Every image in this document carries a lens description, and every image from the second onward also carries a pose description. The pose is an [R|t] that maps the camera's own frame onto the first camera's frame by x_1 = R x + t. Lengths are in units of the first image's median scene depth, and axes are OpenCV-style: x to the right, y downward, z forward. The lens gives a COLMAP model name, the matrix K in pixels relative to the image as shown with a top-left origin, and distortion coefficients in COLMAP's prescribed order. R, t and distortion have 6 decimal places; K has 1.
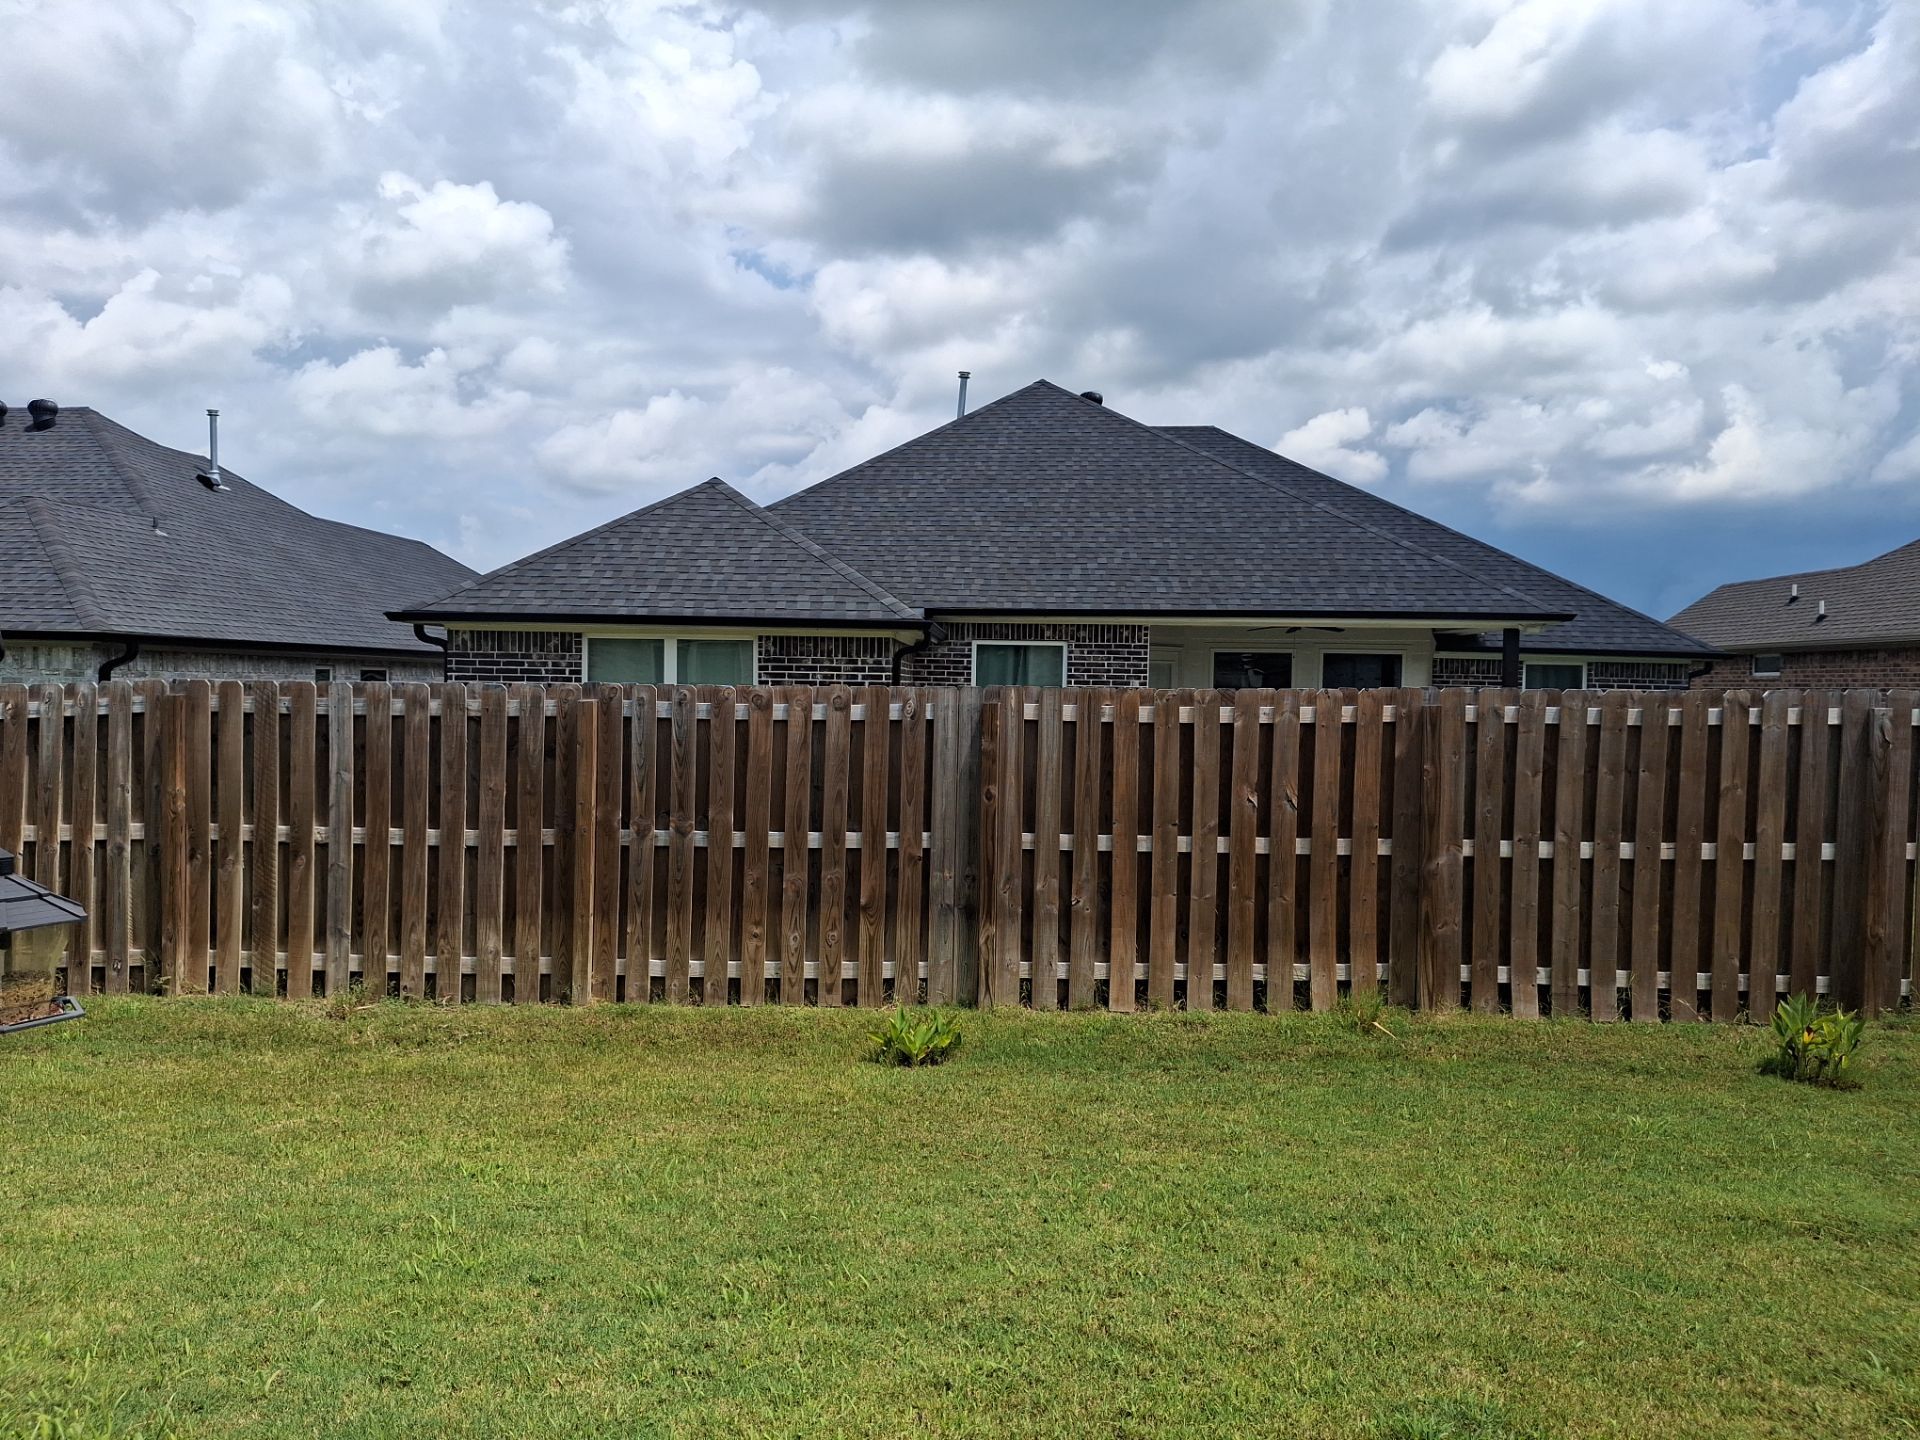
lens RADIAL K [[1476.2, 0, 941.2], [0, 1476.2, 713.7], [0, 0, 1]] dist [-0.006047, 0.000705]
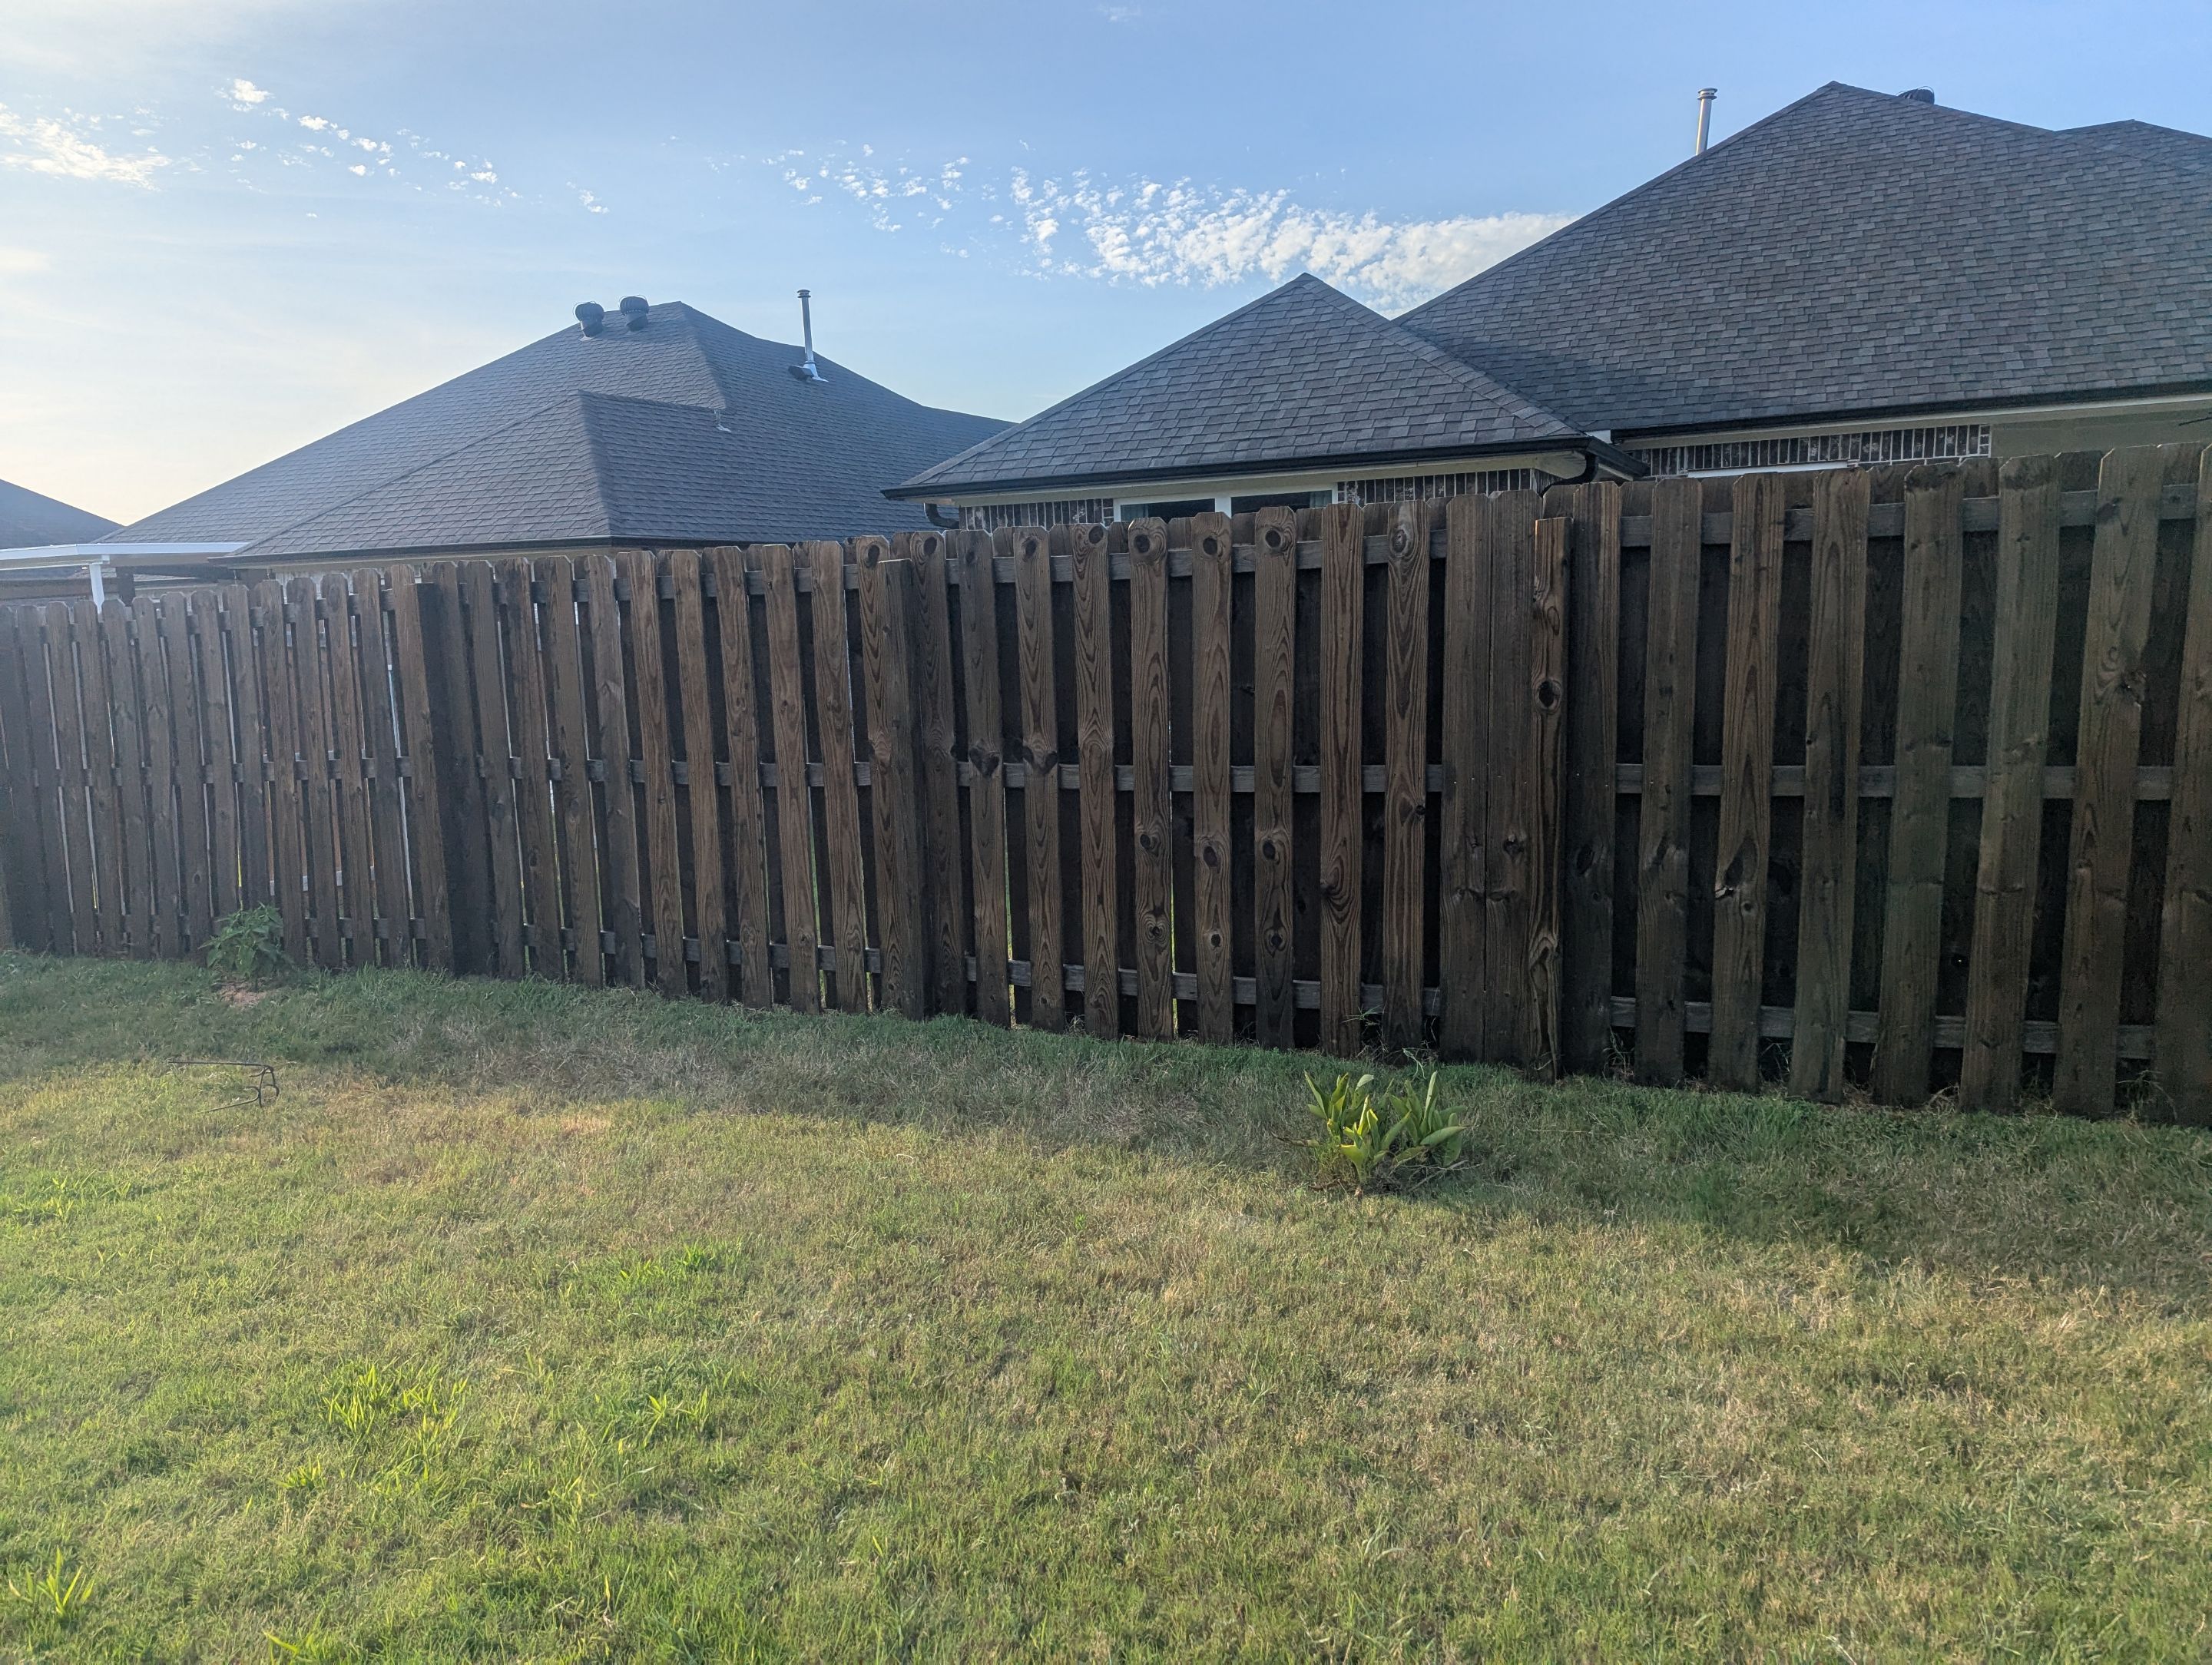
lens RADIAL K [[1581.4, 0, 1053.4], [0, 1581.4, 830.7], [0, 0, 1]] dist [0.046695, -0.018639]
pose [[0.917219, 0.006500, -0.398330, 0.056183], [0.046409, 0.991316, 0.123041, 0.013556], [0.395670, -0.131342, 0.908952, 0.215386]]
